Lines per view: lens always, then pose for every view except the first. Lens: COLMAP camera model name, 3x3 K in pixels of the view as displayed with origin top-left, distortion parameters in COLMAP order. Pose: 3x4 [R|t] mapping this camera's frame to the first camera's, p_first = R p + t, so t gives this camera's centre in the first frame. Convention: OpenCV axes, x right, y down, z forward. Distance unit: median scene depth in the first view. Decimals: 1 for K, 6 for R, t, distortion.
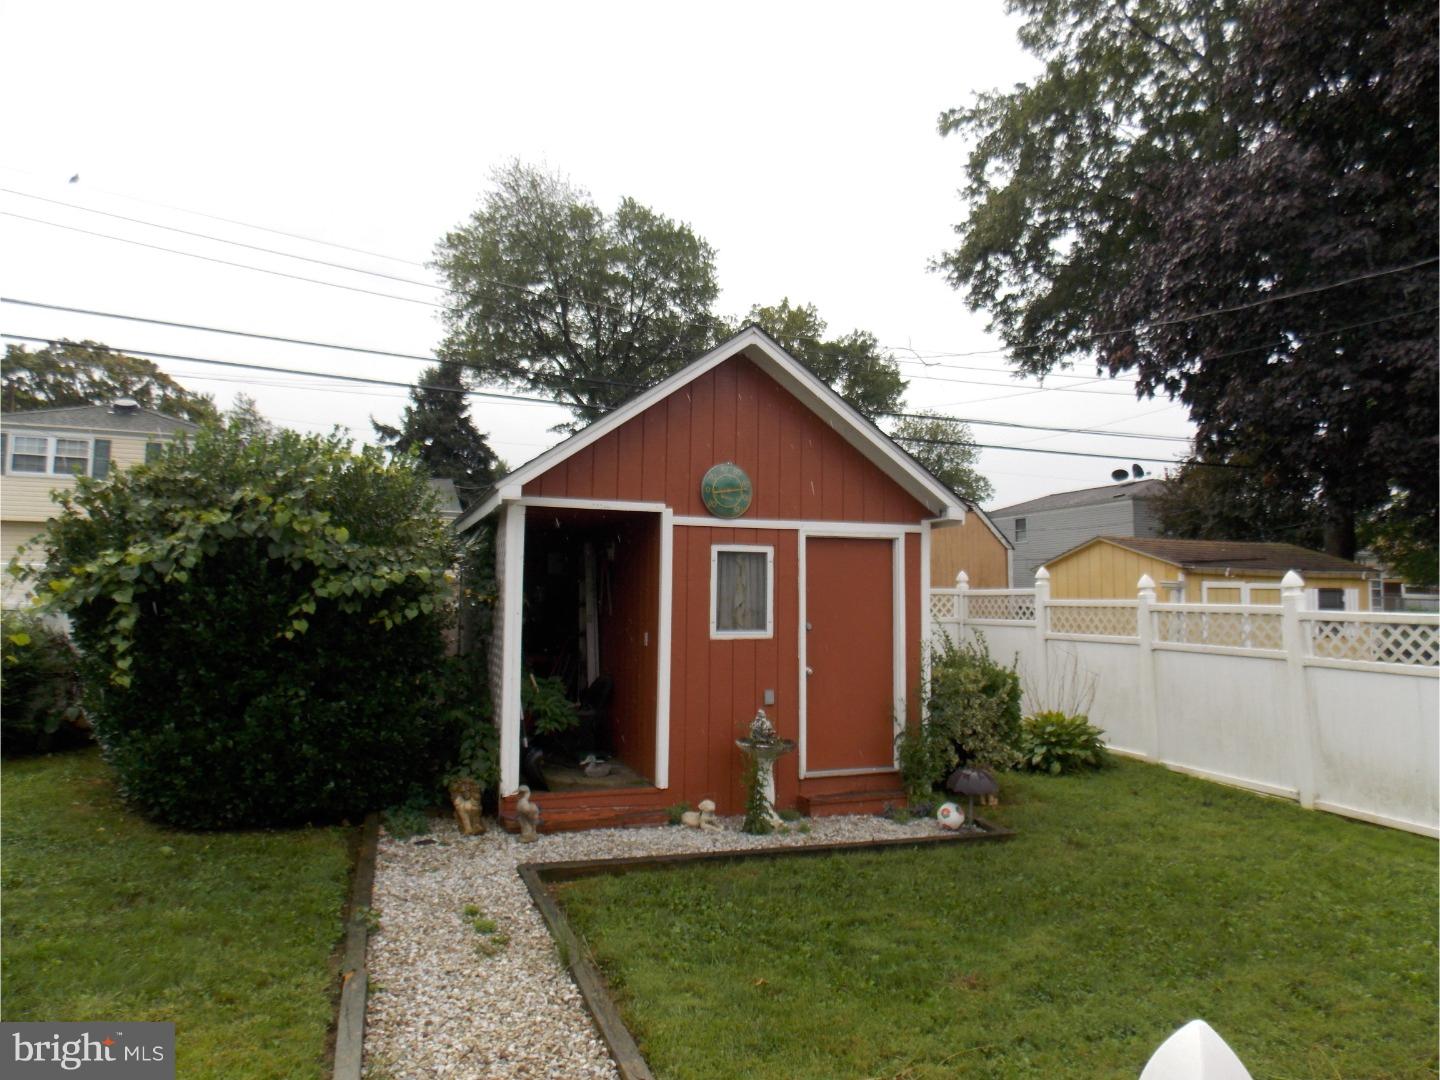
lens RADIAL K [[938.7, 0, 721.8], [0, 938.7, 537.0], [0, 0, 1]] dist [-0.001591, -0.001908]
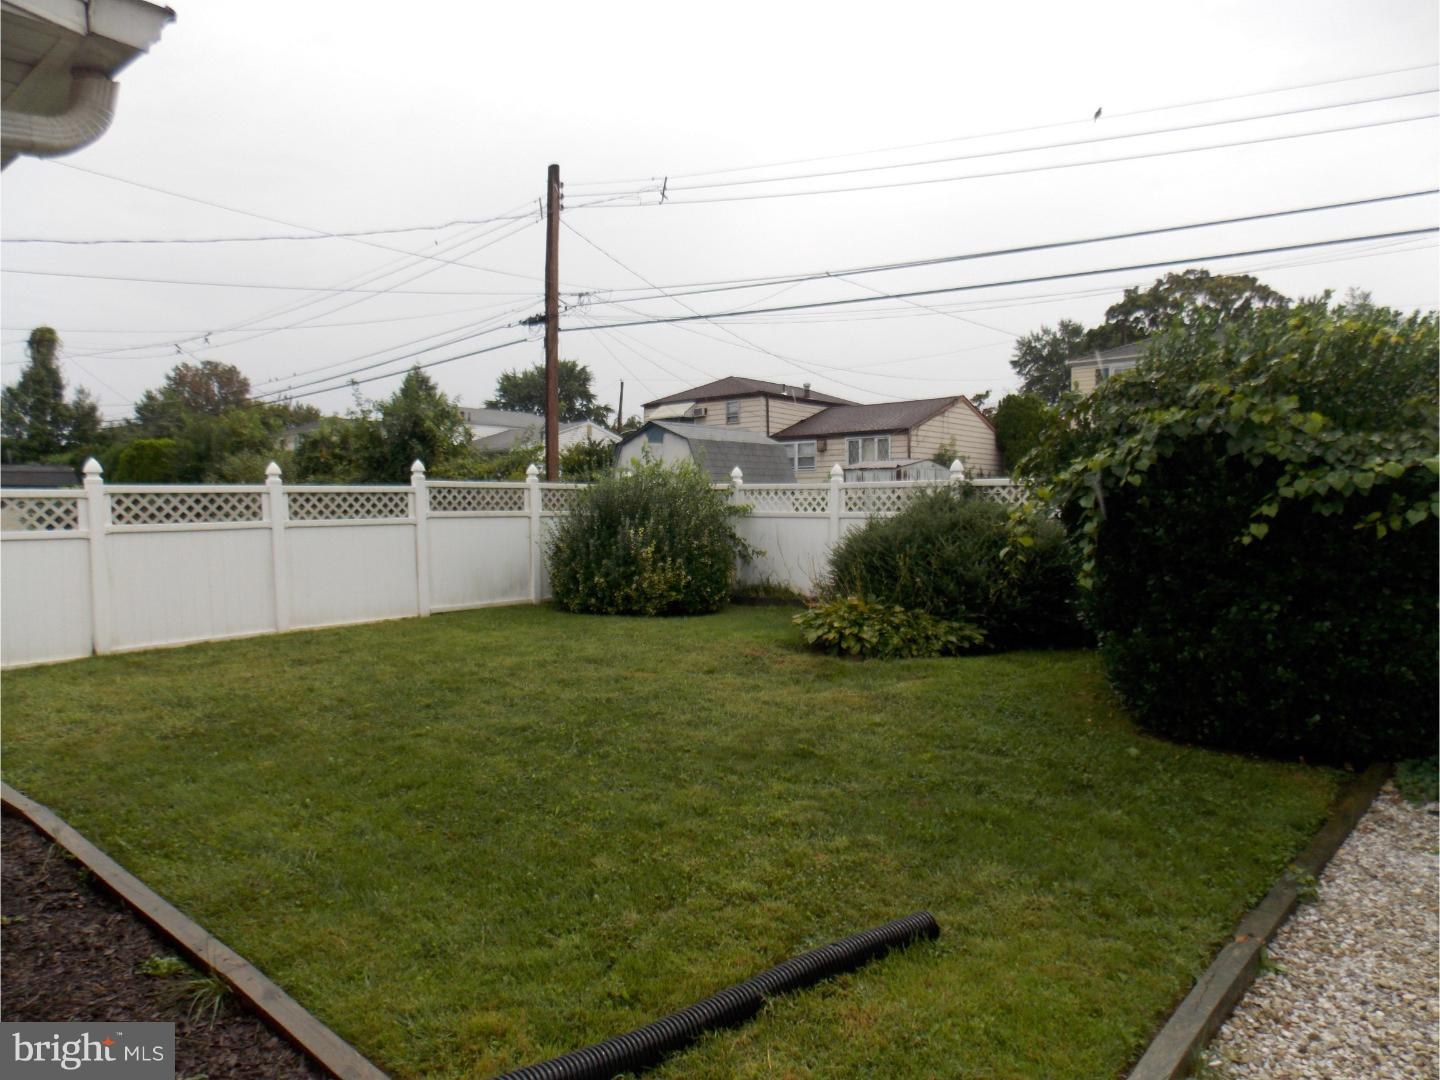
lens RADIAL K [[938.7, 0, 720.5], [0, 938.7, 536.2], [0, 0, 1]] dist [-0.001591, -0.001908]
pose [[0.474500, 0.008698, -0.880212, 0.075196], [0.070767, 0.996338, 0.047994, 0.021682], [0.877406, -0.085064, 0.472147, 0.142194]]
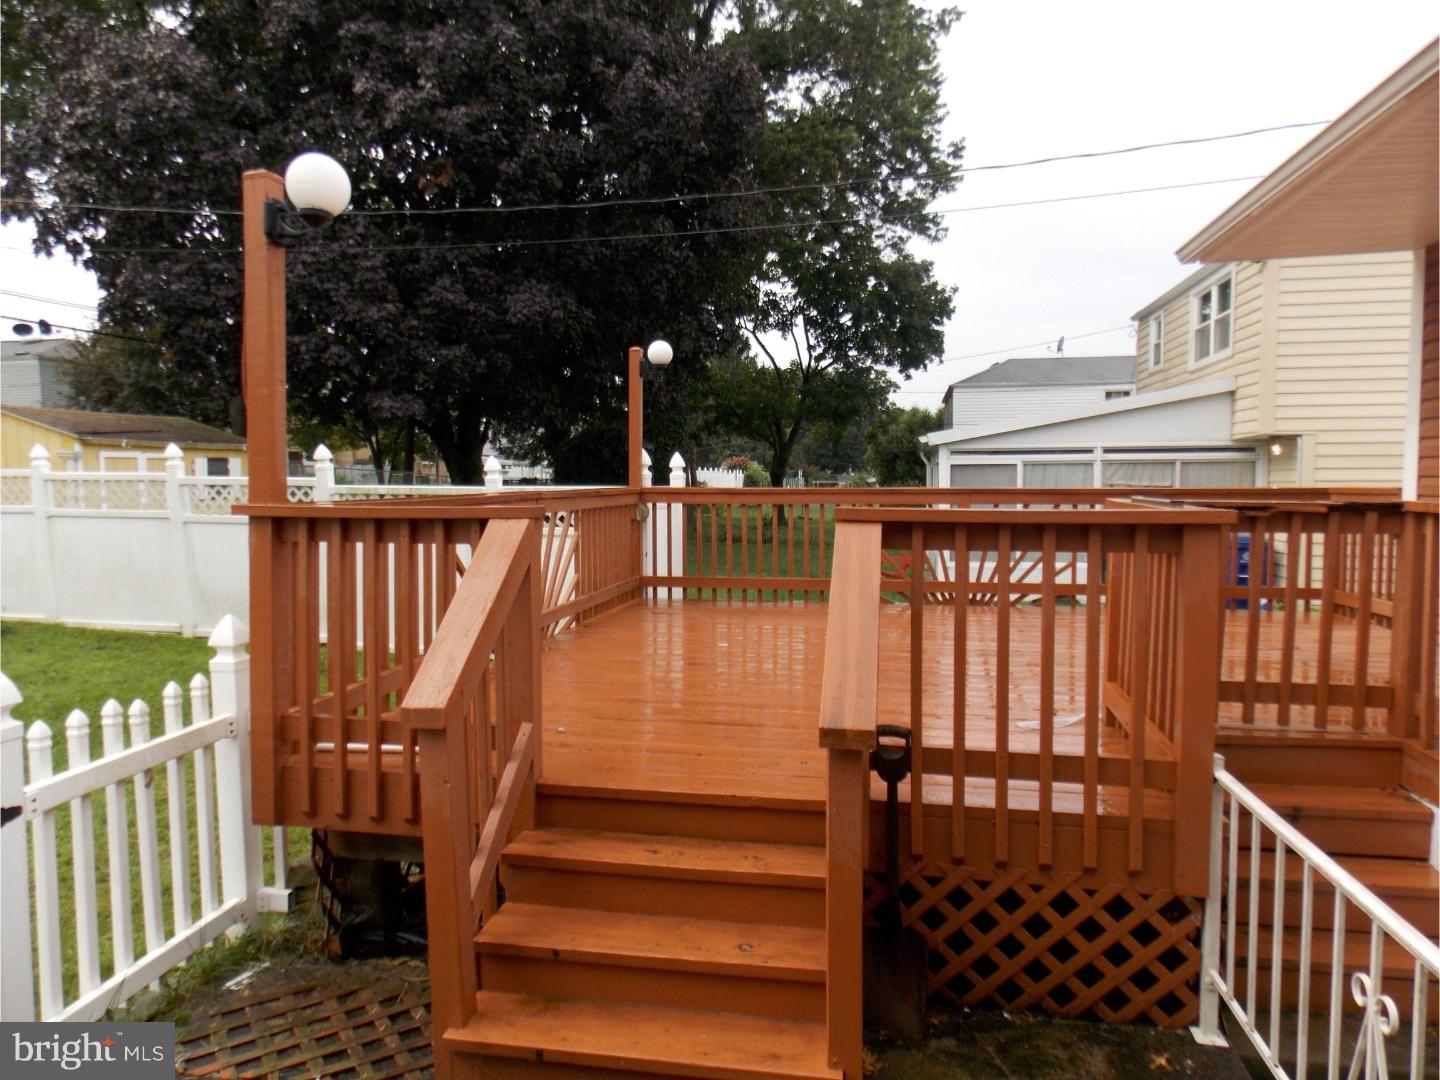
lens RADIAL K [[938.7, 0, 709.7], [0, 938.7, 533.8], [0, 0, 1]] dist [-0.001591, -0.001908]
pose [[0.519507, -0.070030, 0.851592, -0.047696], [-0.047286, 0.992752, 0.110485, -0.011324], [-0.853157, -0.097666, 0.512430, -0.164228]]
